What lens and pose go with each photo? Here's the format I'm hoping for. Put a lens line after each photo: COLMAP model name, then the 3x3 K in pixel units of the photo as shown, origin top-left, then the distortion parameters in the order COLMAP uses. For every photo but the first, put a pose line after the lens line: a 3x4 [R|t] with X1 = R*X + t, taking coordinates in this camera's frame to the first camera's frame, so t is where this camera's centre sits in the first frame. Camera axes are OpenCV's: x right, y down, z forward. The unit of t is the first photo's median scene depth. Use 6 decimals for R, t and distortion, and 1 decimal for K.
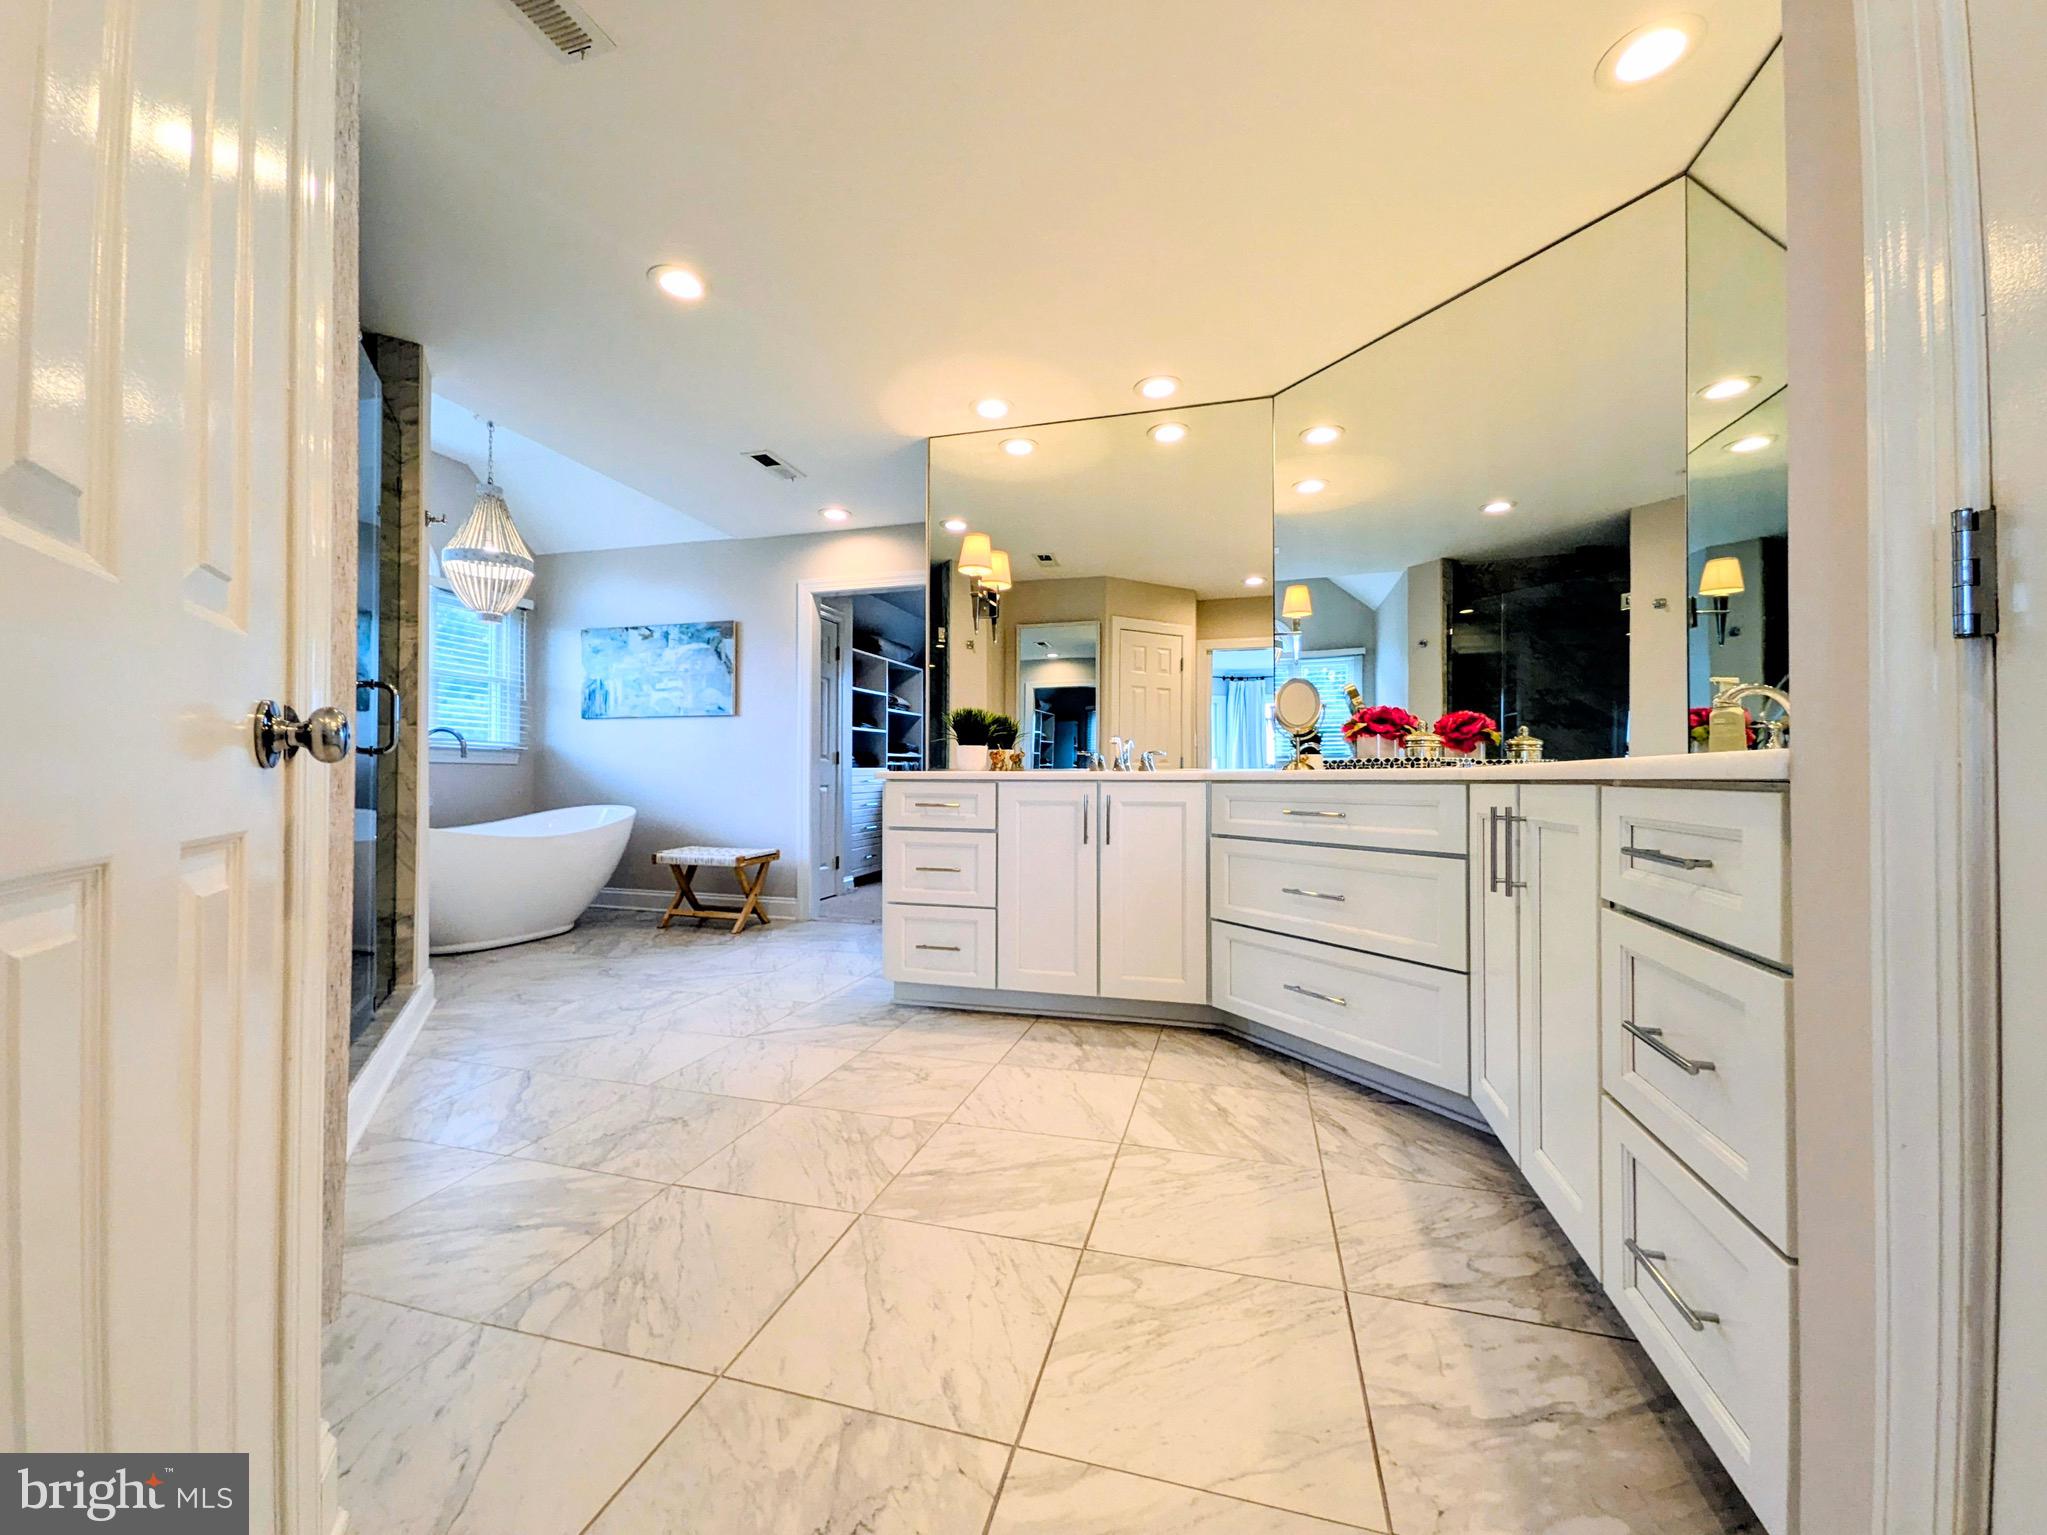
lens RADIAL K [[807.3, 0, 1028.4], [0, 807.3, 783.1], [0, 0, 1]] dist [0.007481, -0.001218]
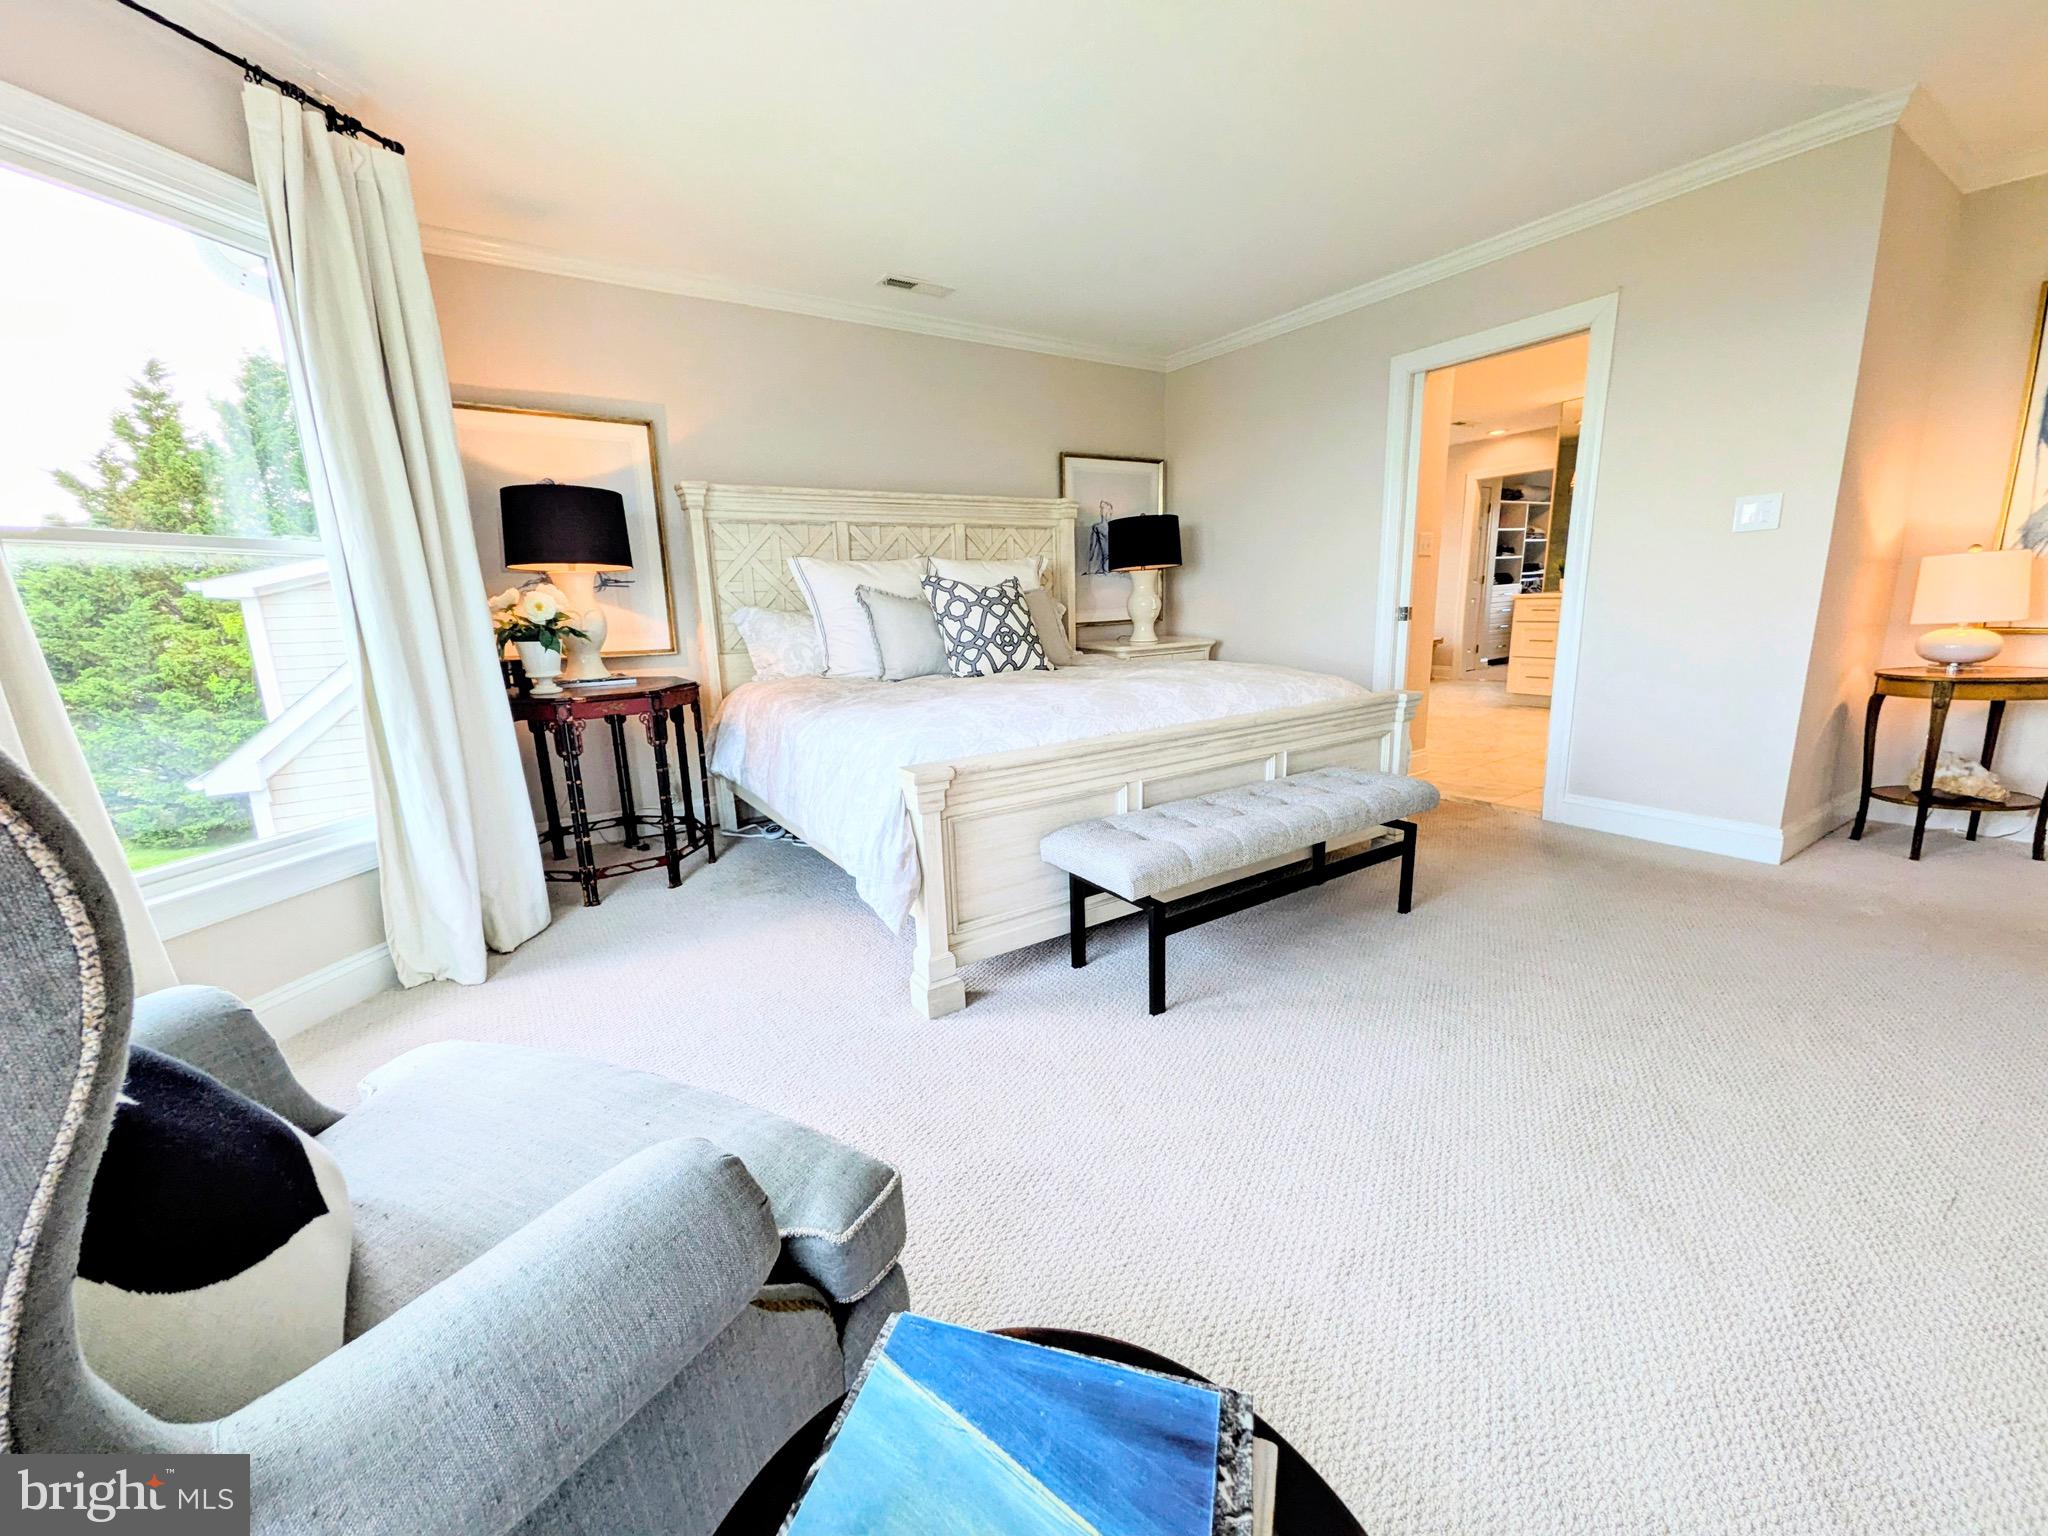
lens RADIAL K [[807.6, 0, 1018.2], [0, 807.6, 762.5], [0, 0, 1]] dist [0.007481, -0.001218]
pose [[0.750793, 0.104271, -0.652256, 0.326886], [0.035072, 0.979776, 0.197000, -0.056729], [0.659606, -0.170782, 0.731952, -1.788885]]
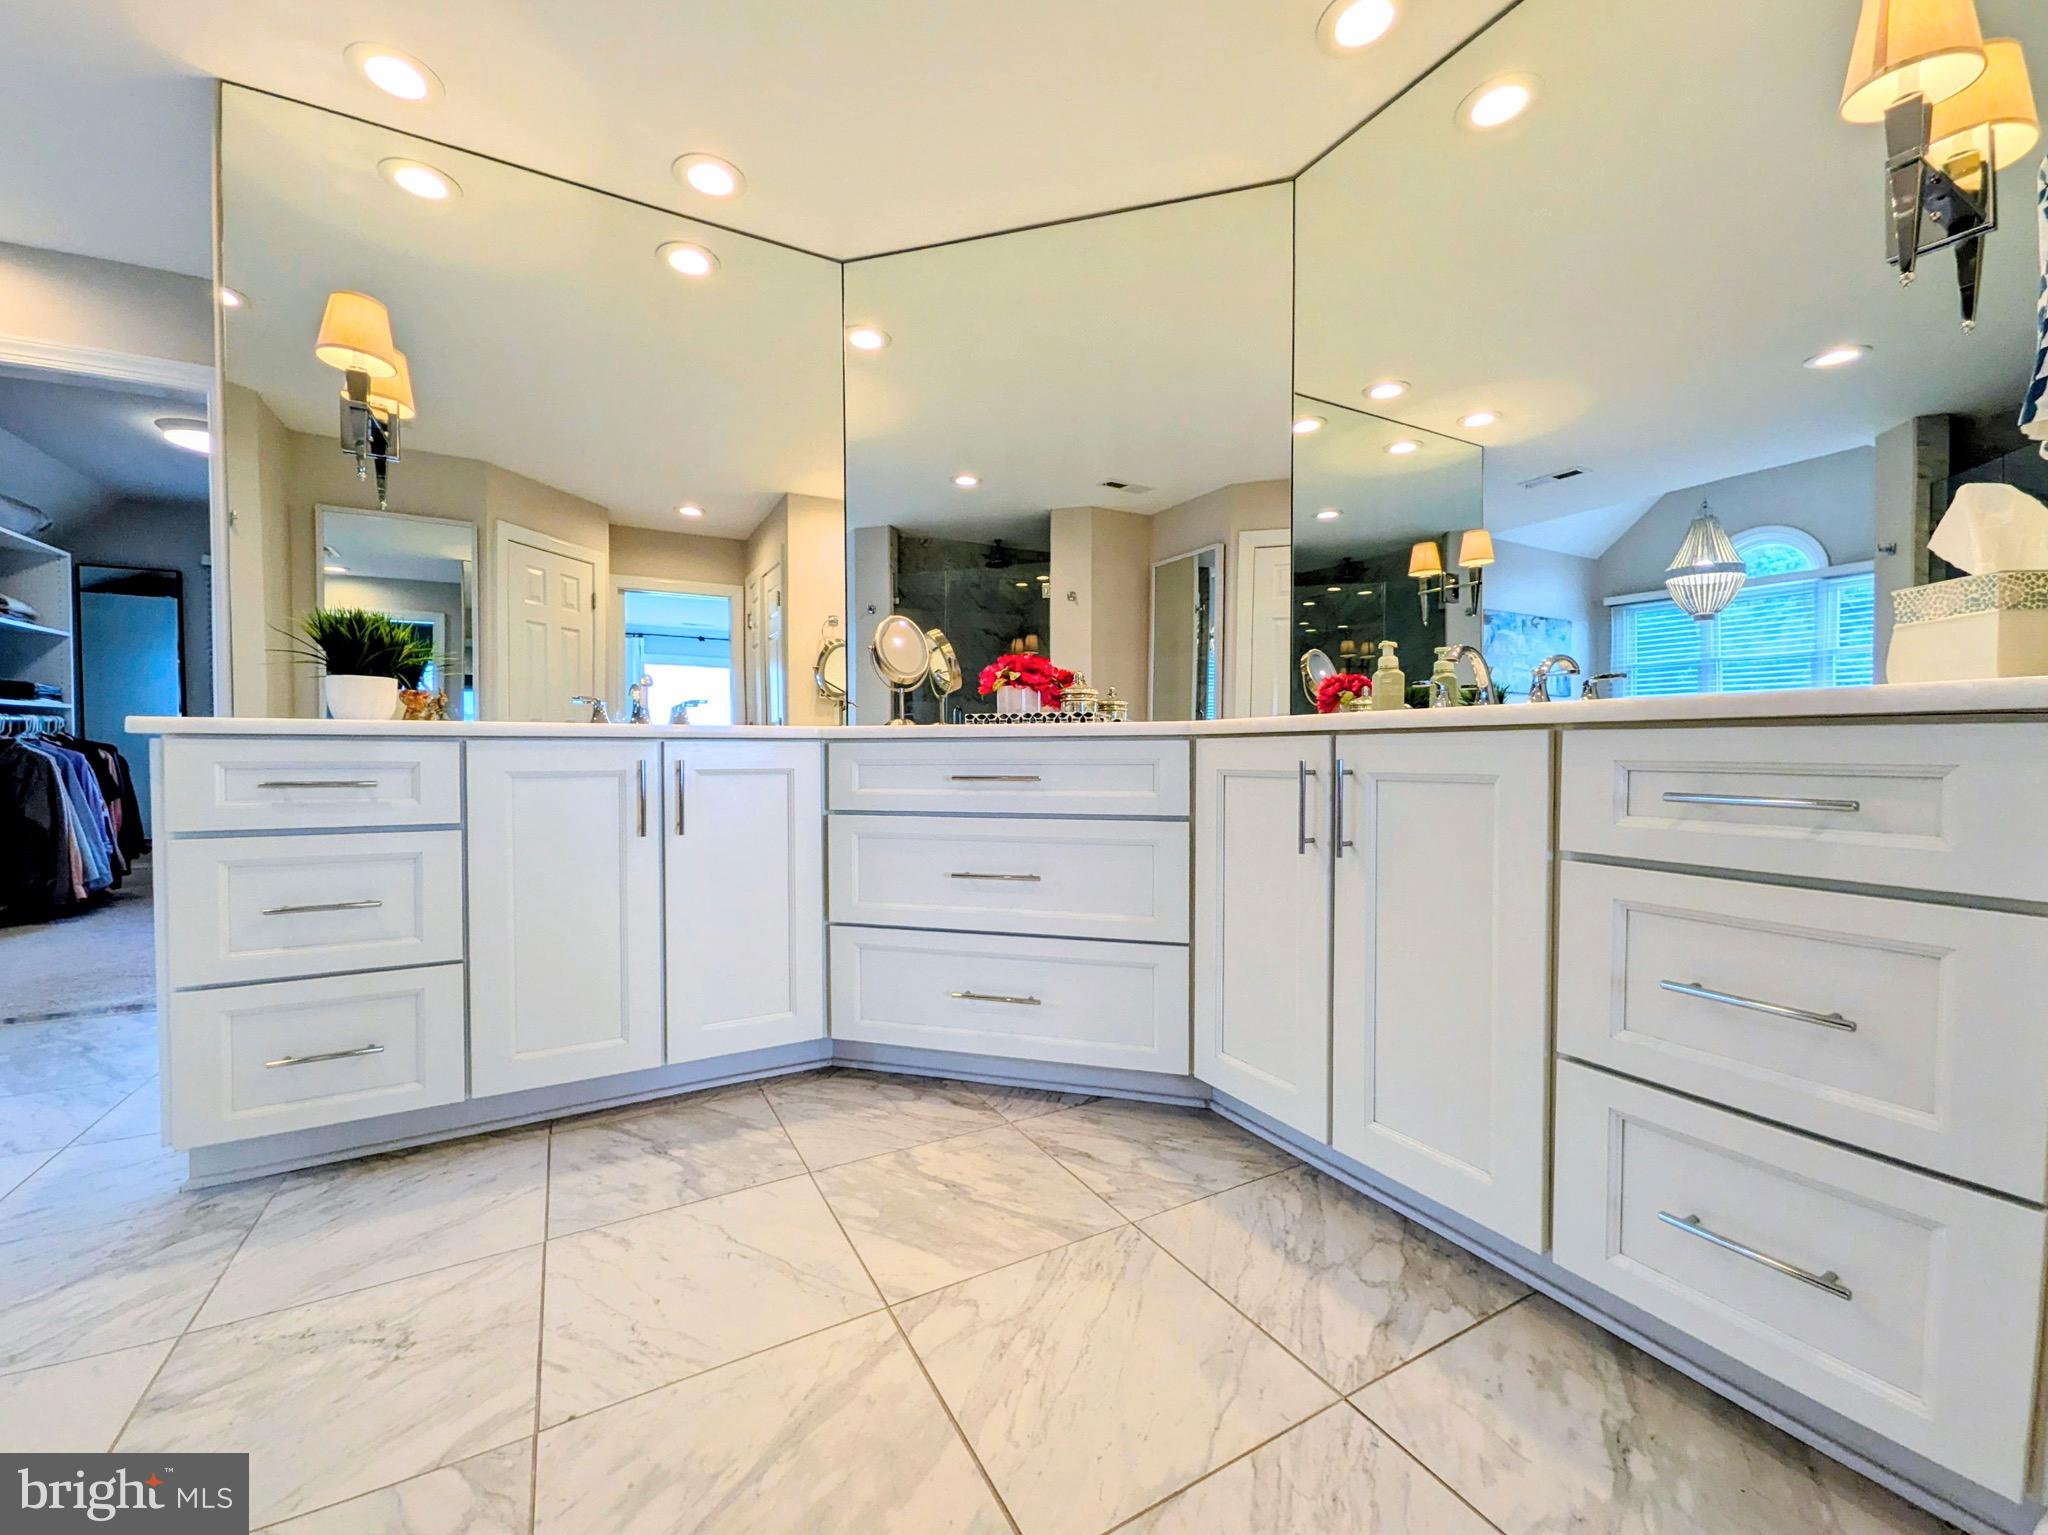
lens RADIAL K [[807.6, 0, 1013.4], [0, 807.6, 776.0], [0, 0, 1]] dist [0.007481, -0.001218]
pose [[0.714116, -0.023462, 0.699634, -0.179045], [0.006898, 0.999626, 0.026481, 0.013231], [-0.699993, -0.014085, 0.714011, 0.357557]]
